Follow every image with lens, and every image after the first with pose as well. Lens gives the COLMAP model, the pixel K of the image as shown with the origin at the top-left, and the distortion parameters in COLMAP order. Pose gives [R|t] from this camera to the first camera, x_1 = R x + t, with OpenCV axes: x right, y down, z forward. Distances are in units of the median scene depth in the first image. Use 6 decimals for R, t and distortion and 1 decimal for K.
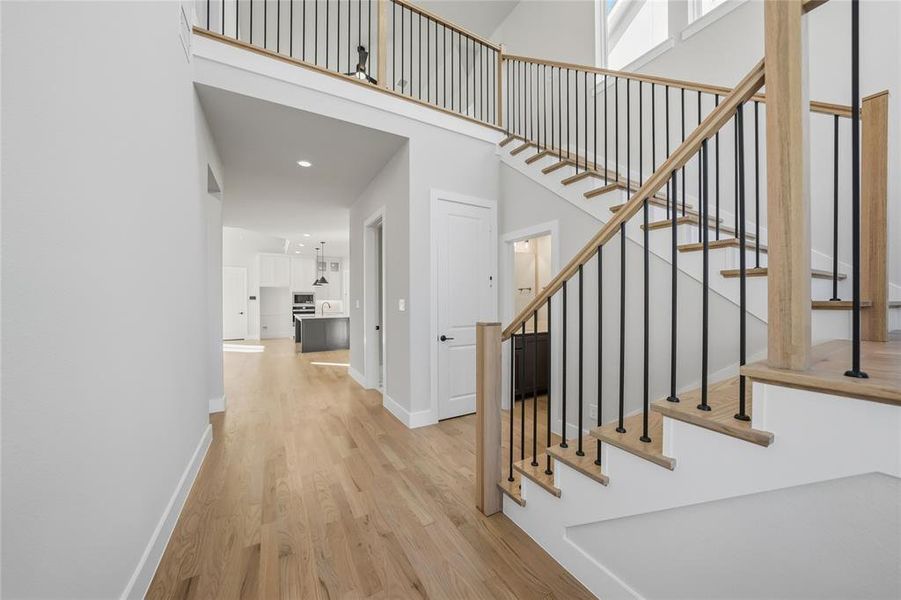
lens RADIAL K [[318.8, 0, 456.3], [0, 318.8, 299.8], [0, 0, 1]] dist [-0.029219, 0.006149]
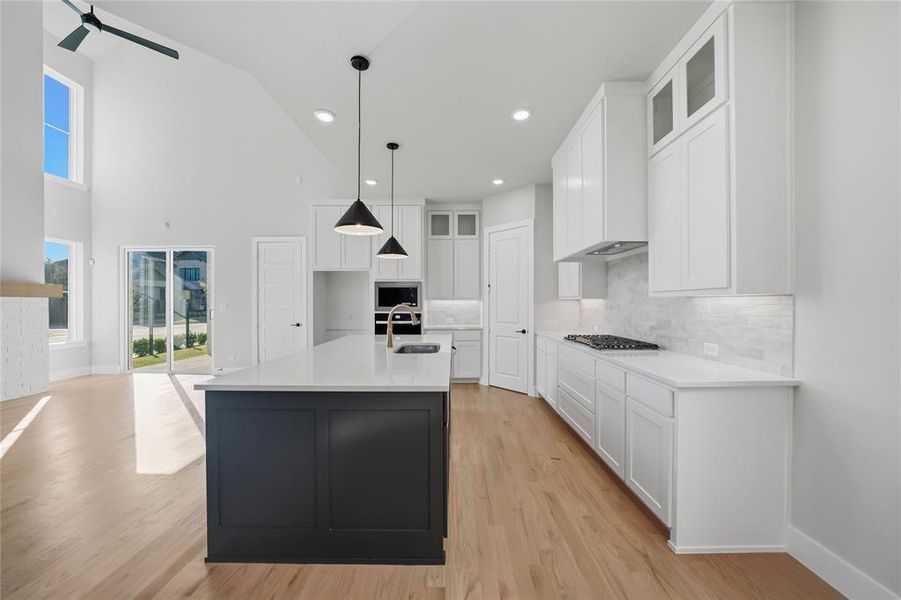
lens RADIAL K [[324.5, 0, 454.8], [0, 324.5, 303.7], [0, 0, 1]] dist [-0.026262, 0.006795]
pose [[0.861668, 0.000453, -0.507471, -0.182665], [0.001455, 0.999993, 0.003364, 0.005655], [0.507470, -0.003637, 0.861662, 0.656285]]
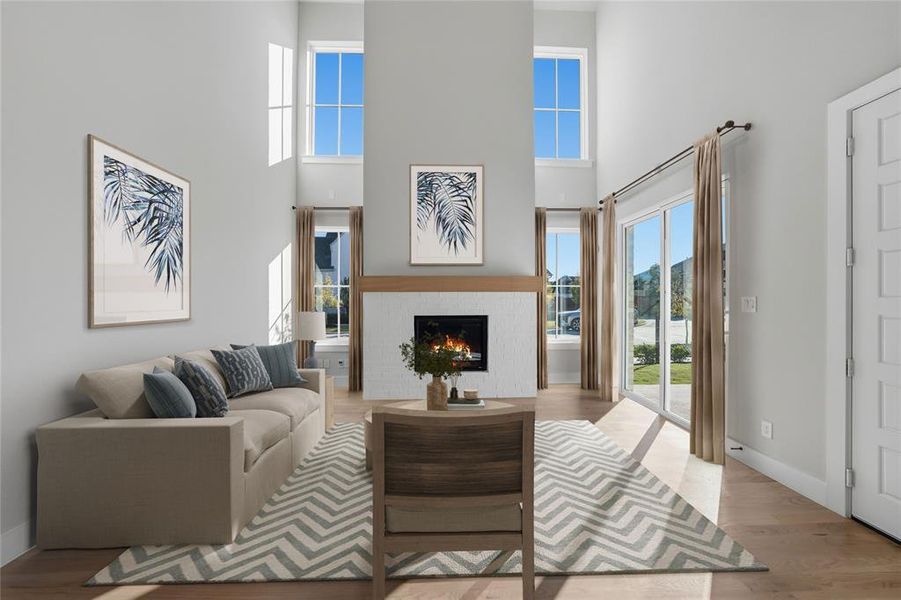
lens RADIAL K [[318.8, 0, 456.3], [0, 318.8, 299.8], [0, 0, 1]] dist [-0.029219, 0.006149]
pose [[-0.483112, 0.003435, -0.875552, -0.476980], [0.003632, 0.999992, 0.001919, 0.006082], [0.875551, -0.002253, -0.483120, 0.838765]]
